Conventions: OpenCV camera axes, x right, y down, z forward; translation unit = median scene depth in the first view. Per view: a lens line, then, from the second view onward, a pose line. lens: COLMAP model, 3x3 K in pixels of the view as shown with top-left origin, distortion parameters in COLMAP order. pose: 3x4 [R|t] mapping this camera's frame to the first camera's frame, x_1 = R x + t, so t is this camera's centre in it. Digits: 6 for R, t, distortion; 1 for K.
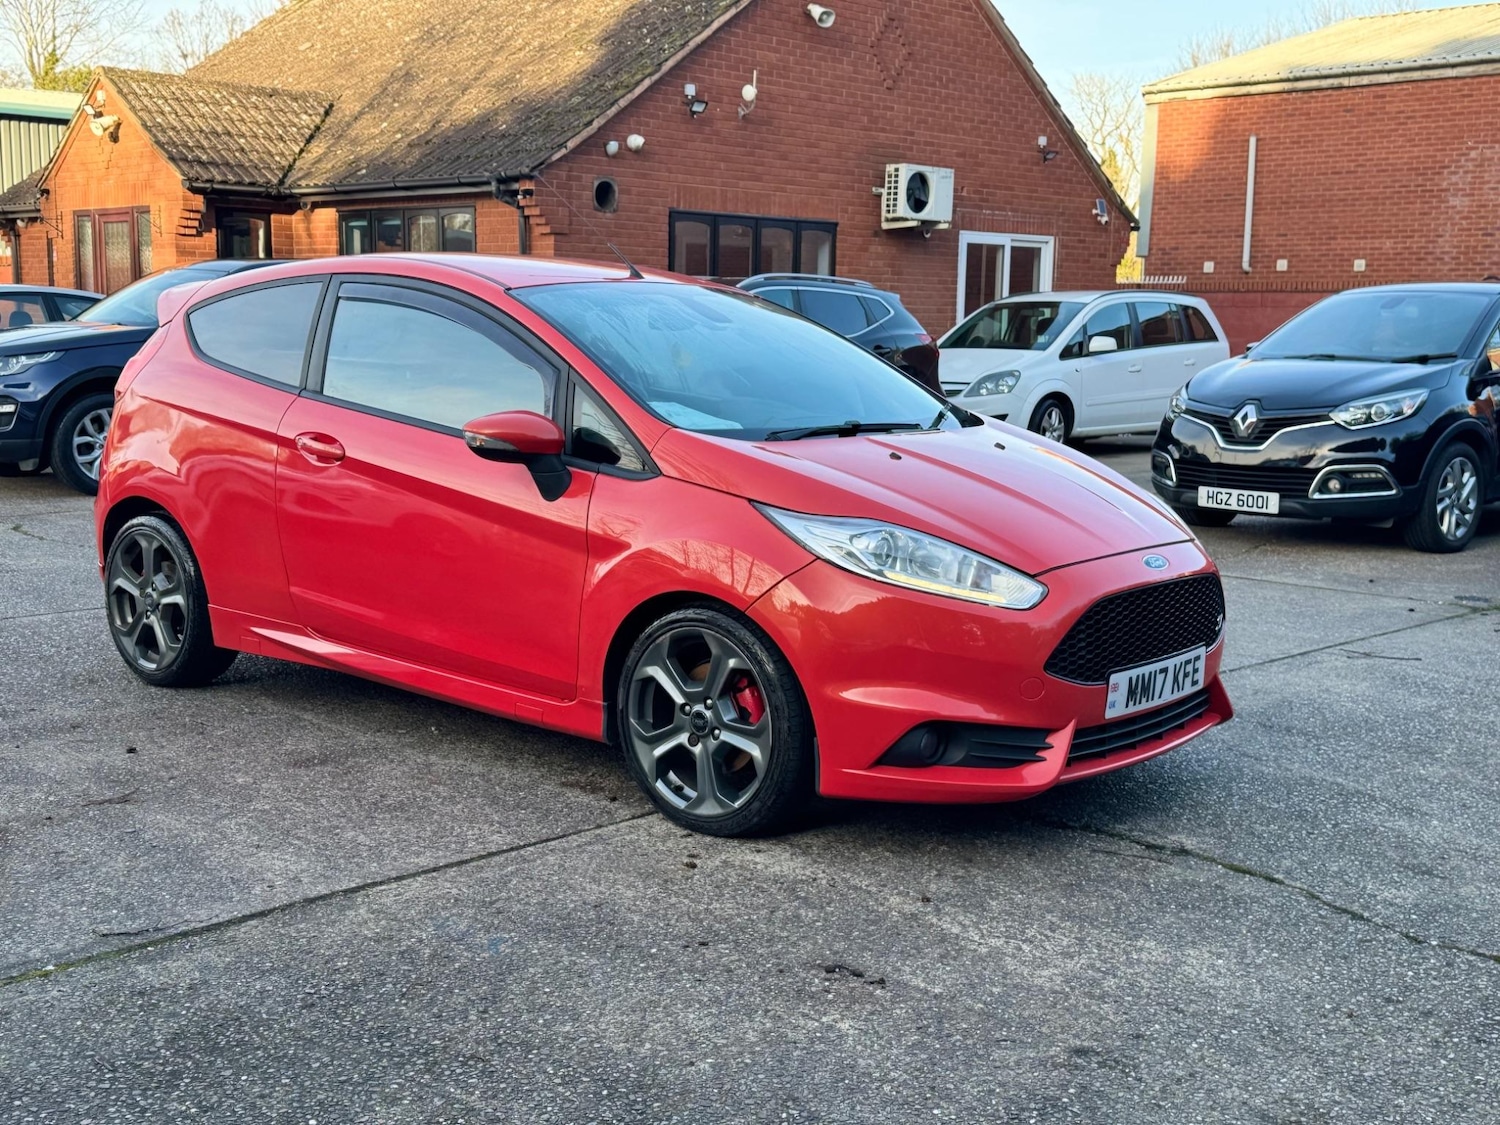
lens RADIAL K [[1721.4, 0, 750.0], [0, 1721.4, 562.5], [0, 0, 1]] dist [0.215431, -0.528240]
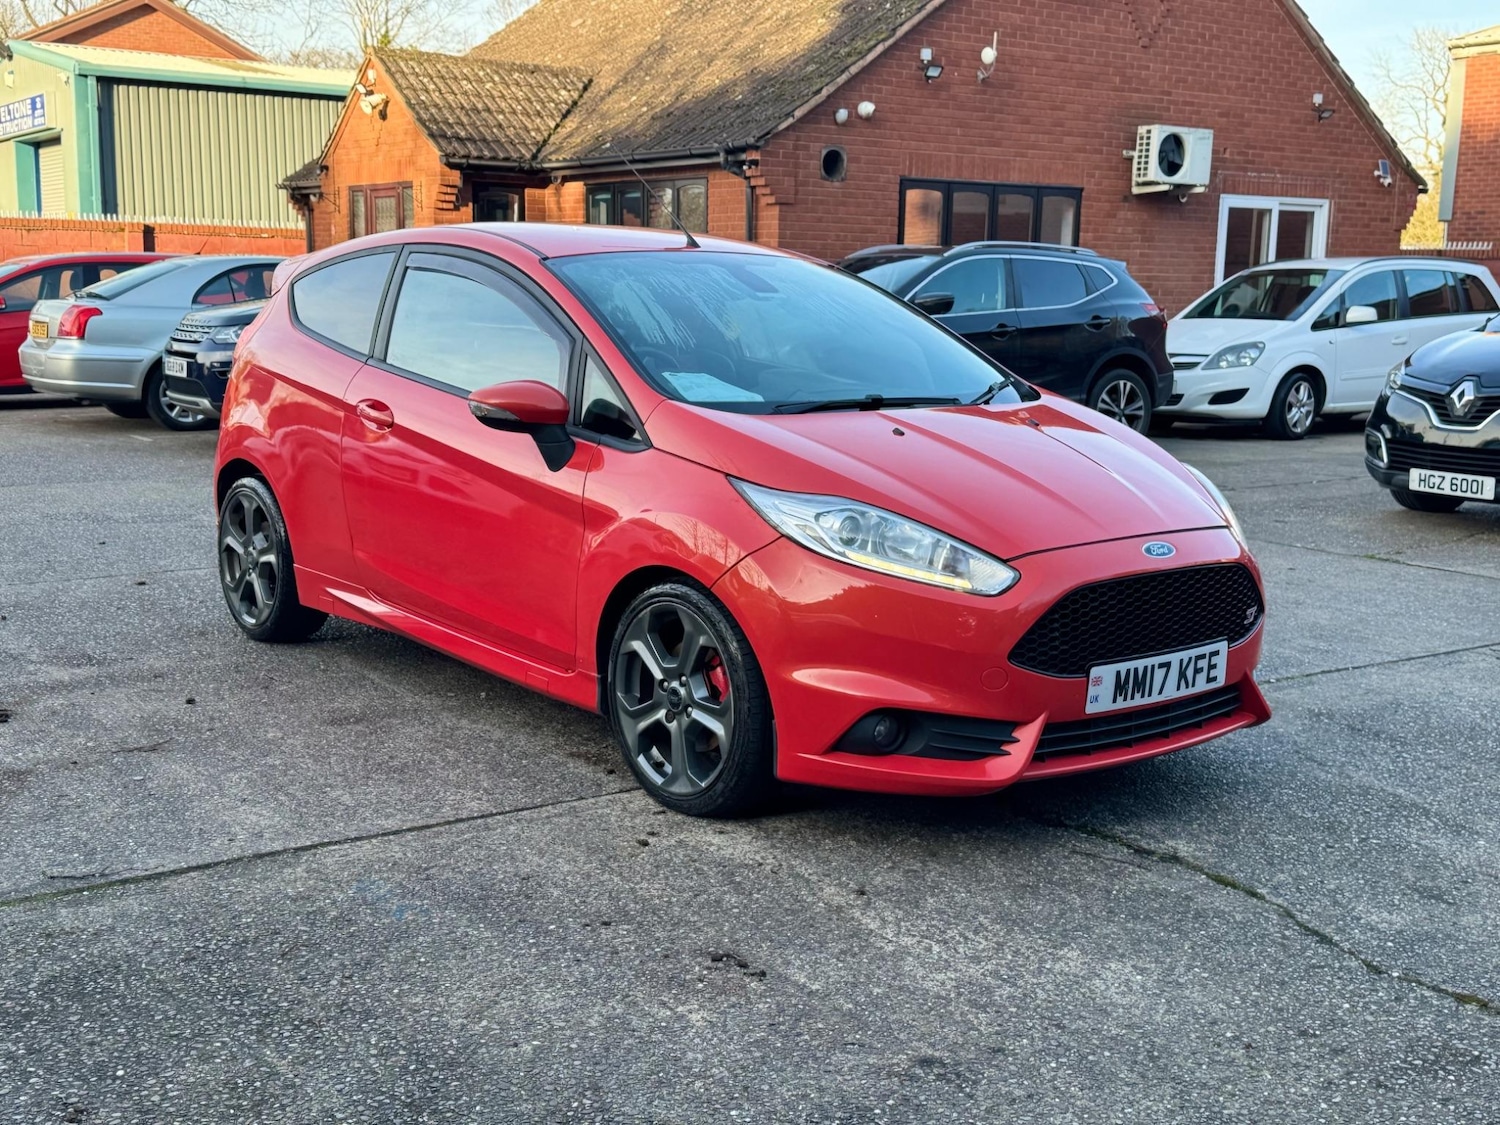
lens RADIAL K [[1721.4, 0, 750.0], [0, 1721.4, 562.5], [0, 0, 1]] dist [0.215431, -0.528240]
pose [[0.983788, 0.029556, -0.176881, 0.053524], [-0.026602, 0.999465, 0.019049, -0.001511], [0.177350, -0.014035, 0.984048, 0.011207]]
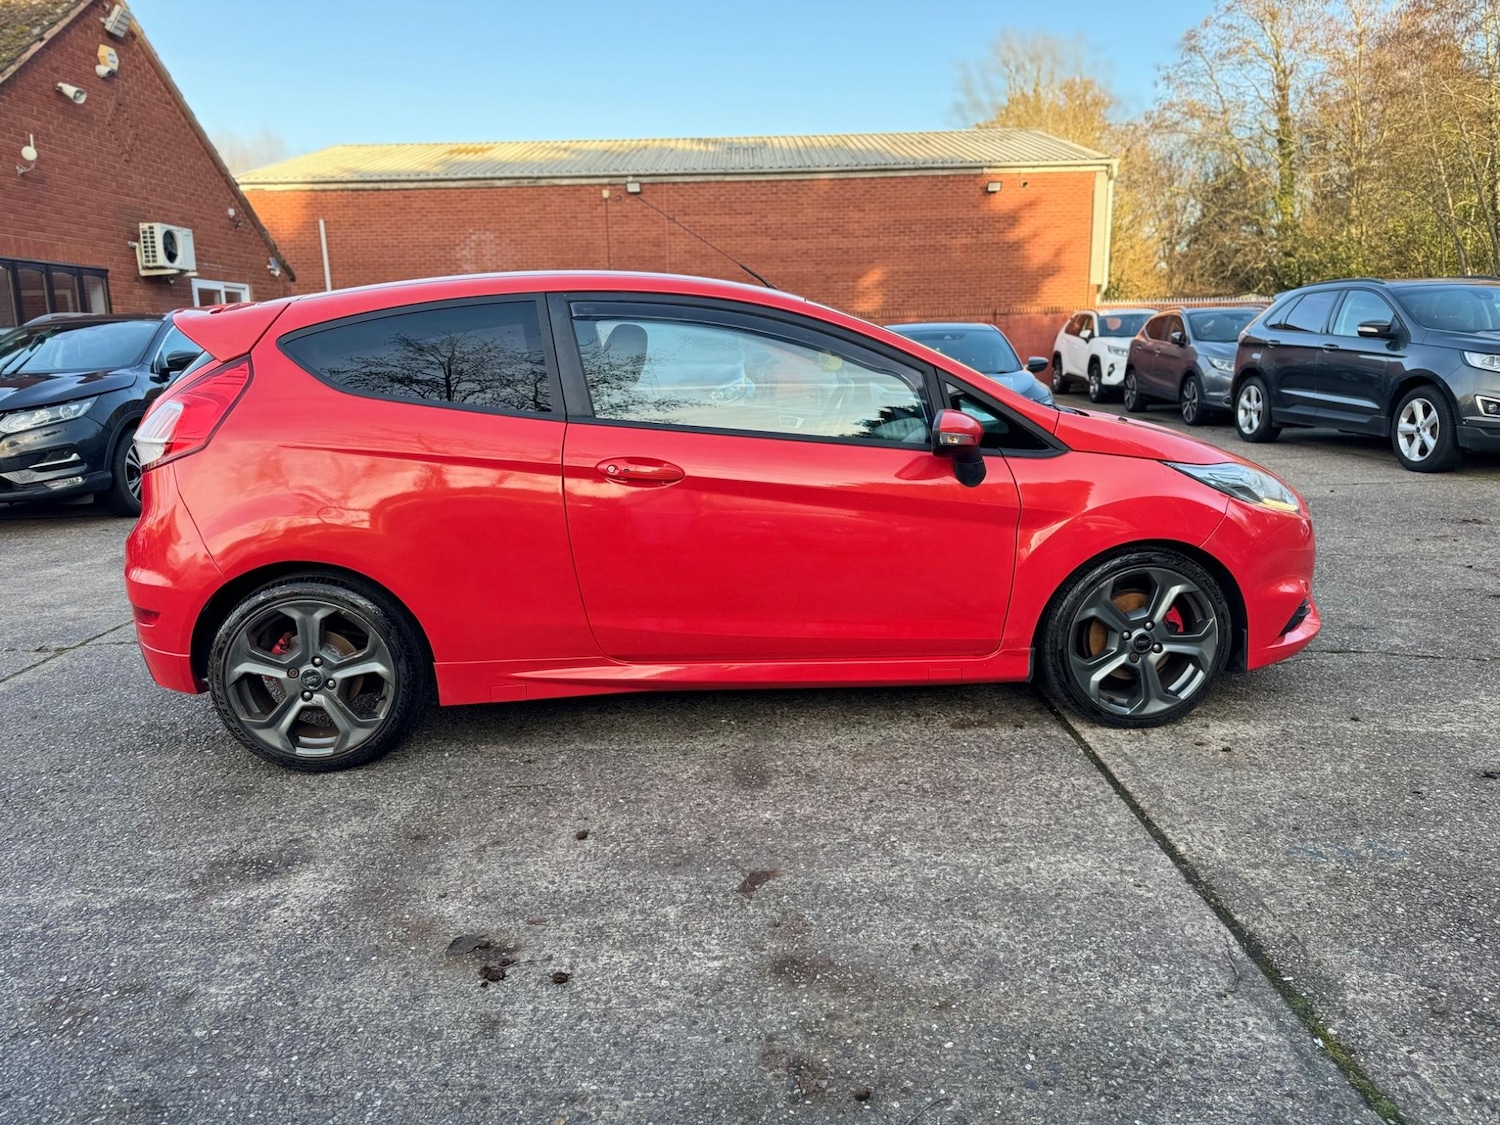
lens RADIAL K [[1076.4, 0, 754.4], [0, 1076.4, 528.1], [0, 0, 1]] dist [0.057092, -0.048229]
pose [[0.700196, -0.155502, 0.696811, -0.219718], [0.135361, 0.987205, 0.084288, -0.026886], [-0.701002, 0.035303, 0.712285, 0.183577]]
